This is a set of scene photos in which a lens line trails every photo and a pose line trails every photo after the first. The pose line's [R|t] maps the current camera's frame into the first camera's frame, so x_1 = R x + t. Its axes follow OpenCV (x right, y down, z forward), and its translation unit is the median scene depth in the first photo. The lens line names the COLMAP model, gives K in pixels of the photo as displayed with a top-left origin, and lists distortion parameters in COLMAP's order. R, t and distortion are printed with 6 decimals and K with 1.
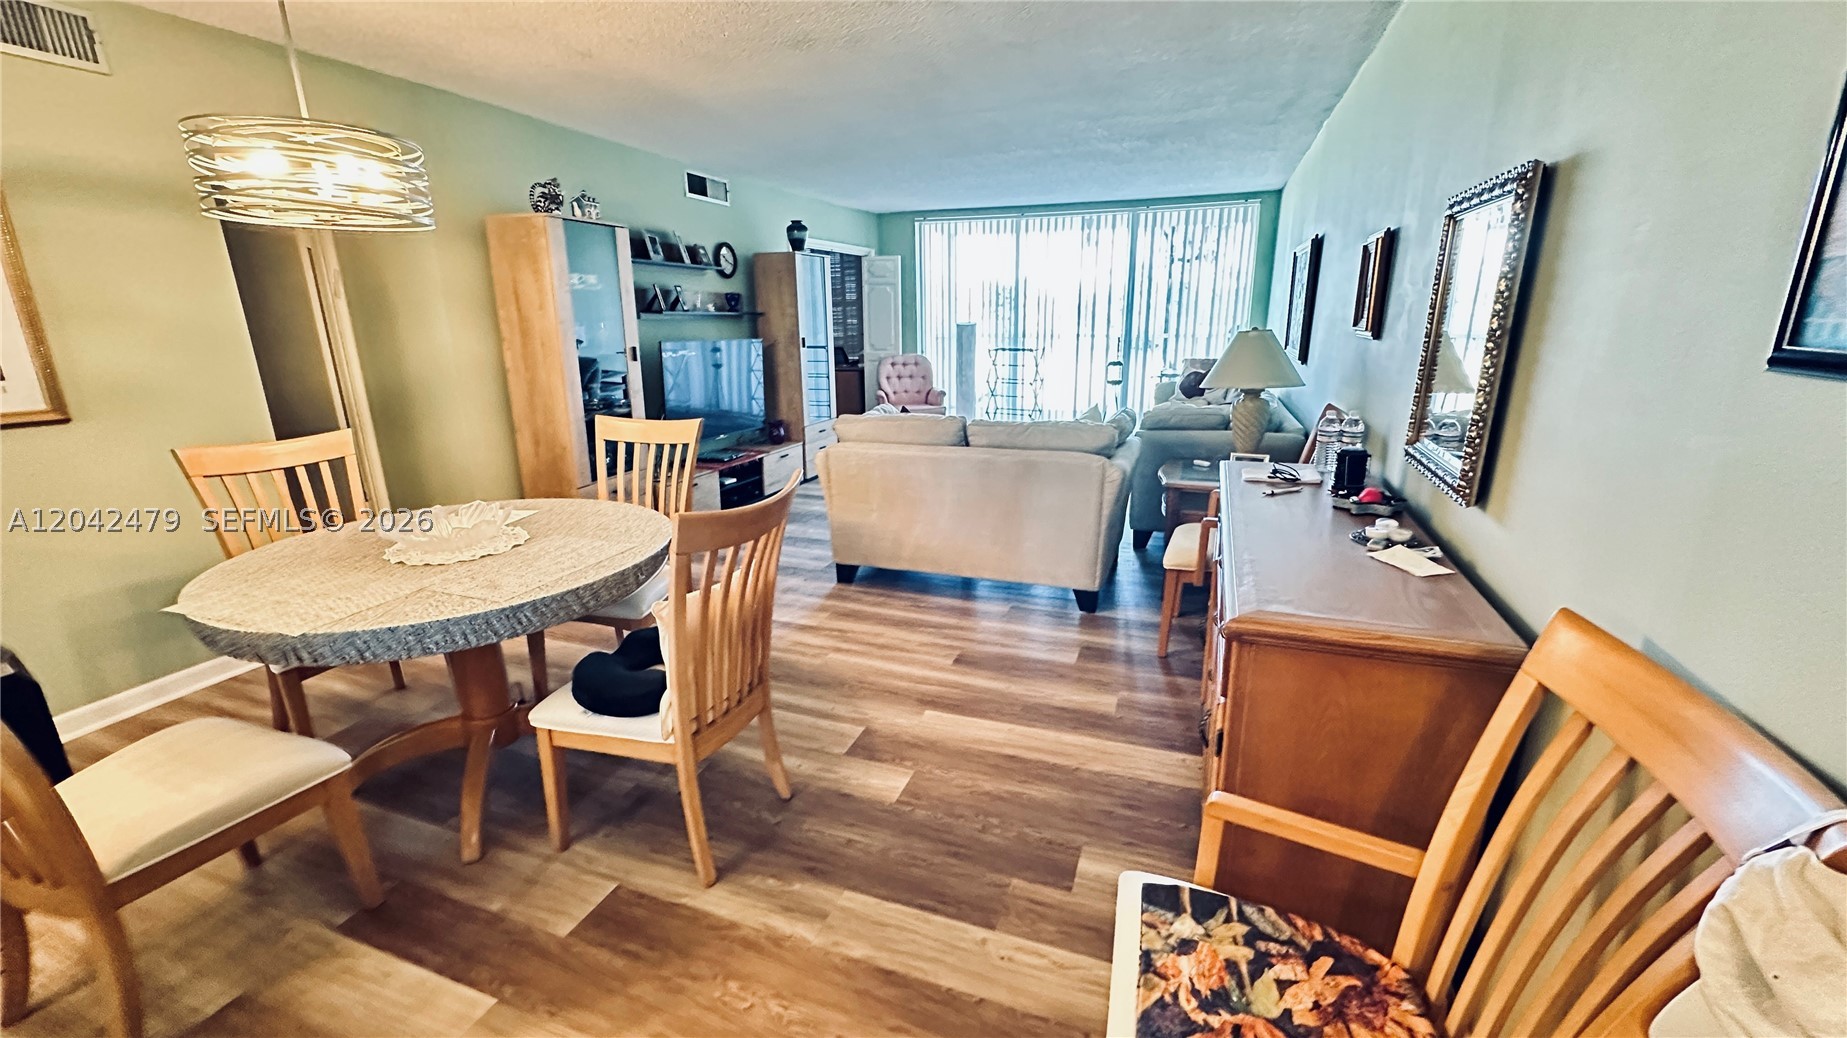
lens RADIAL K [[731.8, 0, 923.1], [0, 731.8, 522.2], [0, 0, 1]] dist [-0.004150, 0.000919]
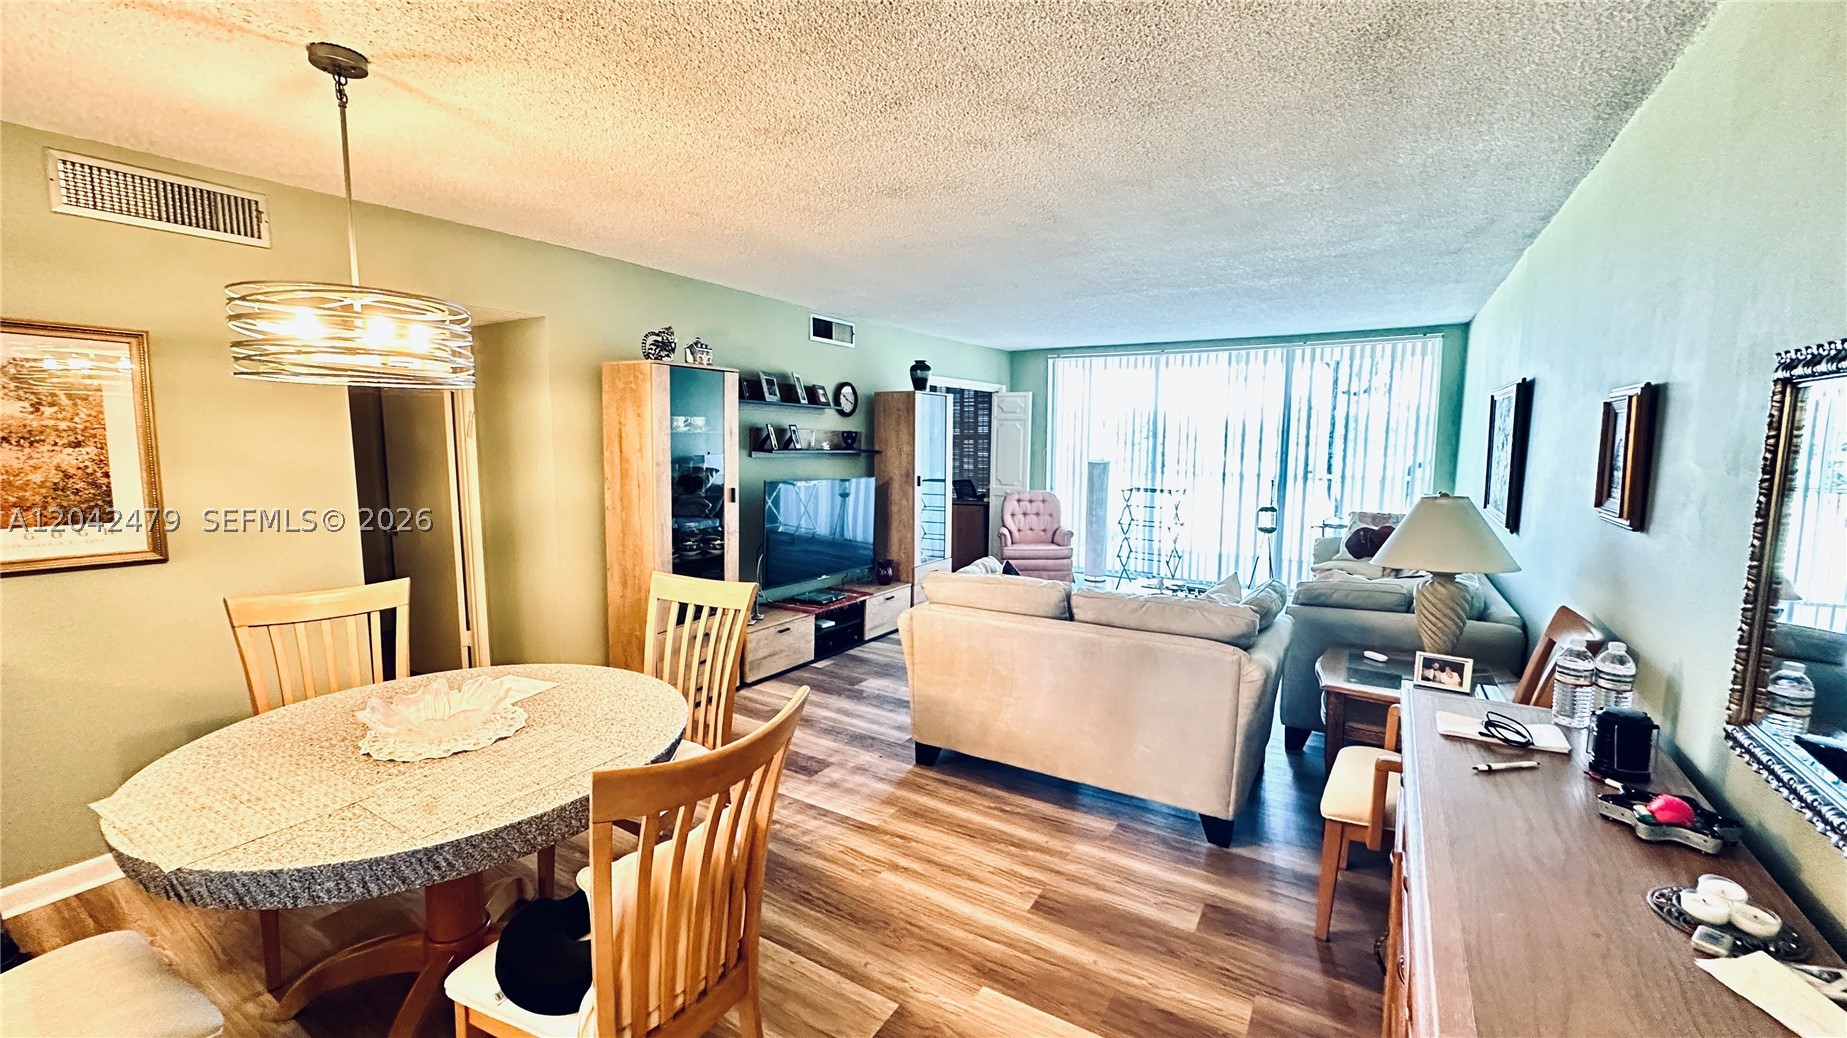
lens RADIAL K [[731.8, 0, 923.1], [0, 731.8, 522.2], [0, 0, 1]] dist [-0.004150, 0.000919]
pose [[0.979997, 0.037772, -0.195392, 0.050762], [-0.068900, 0.985499, -0.155060, -0.067334], [0.186702, 0.165421, 0.968390, 0.120433]]
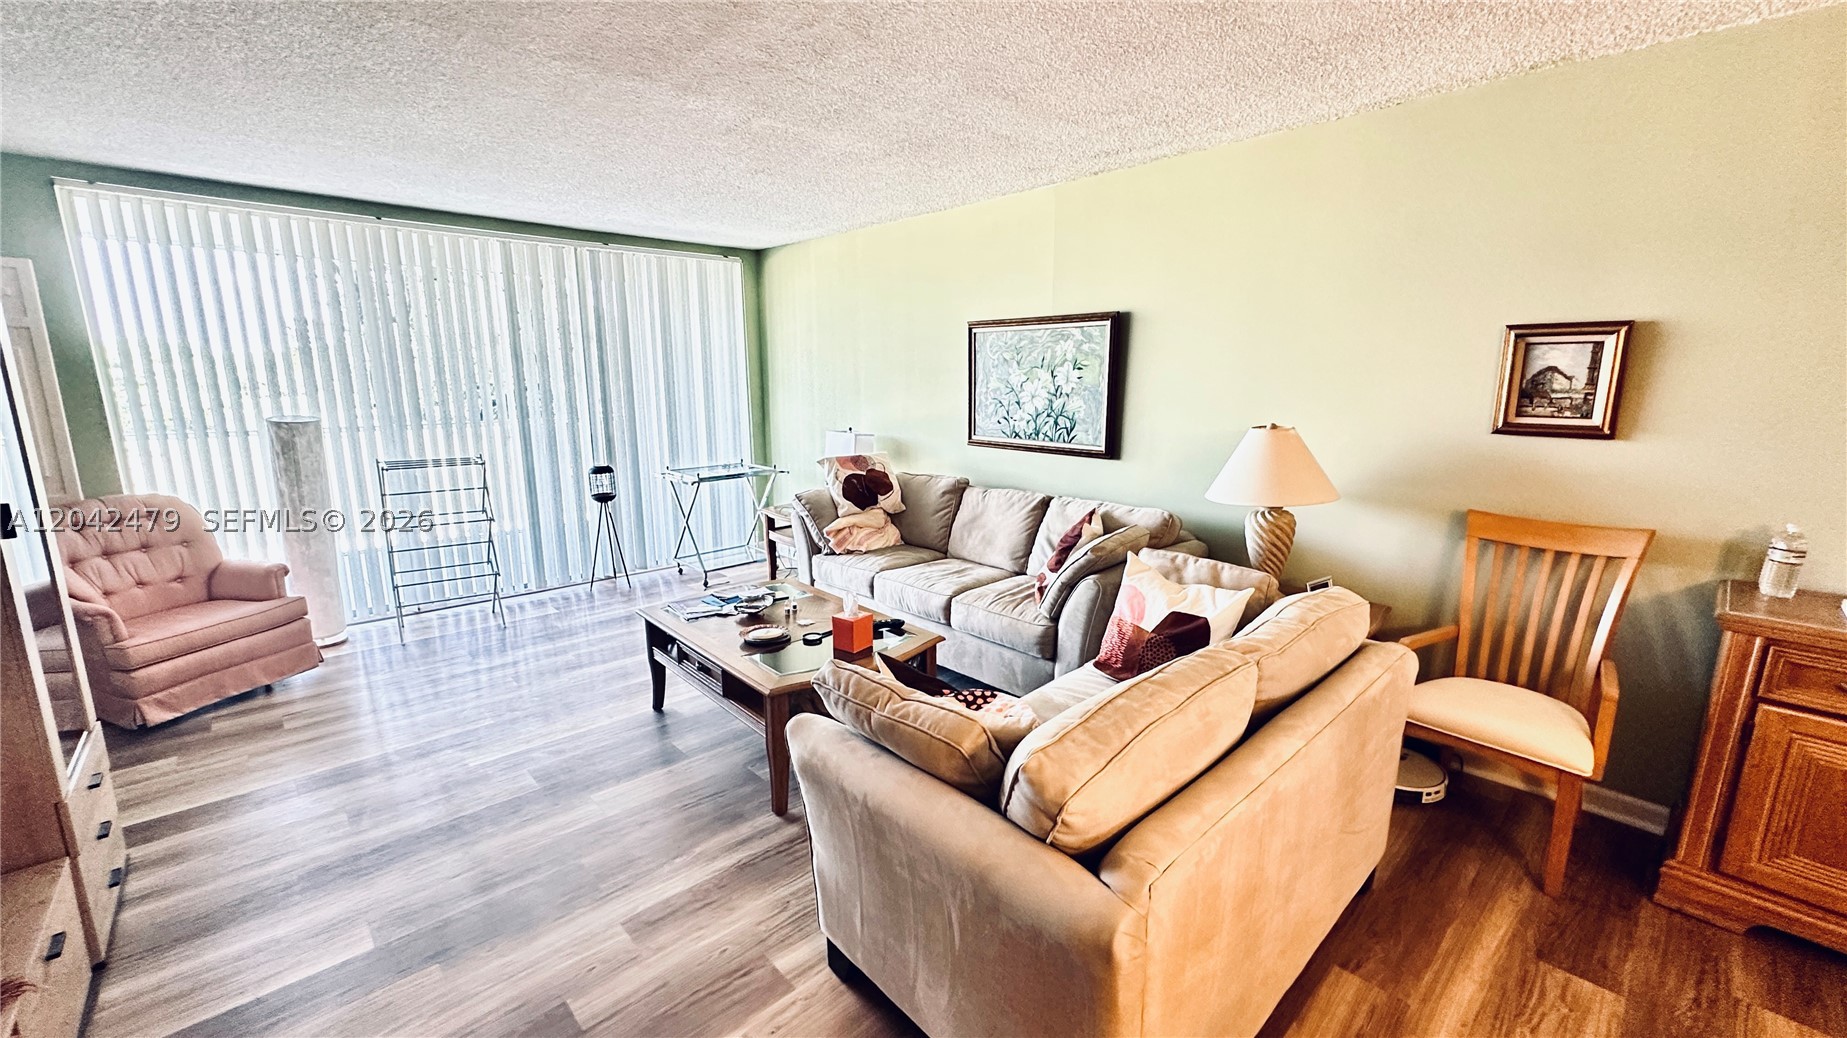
lens RADIAL K [[731.8, 0, 923.1], [0, 731.8, 522.2], [0, 0, 1]] dist [-0.004150, 0.000919]
pose [[0.440635, -0.162803, 0.882800, -0.393747], [0.240747, 0.968823, 0.058503, -0.275659], [-0.864801, 0.186753, 0.466092, 0.890013]]
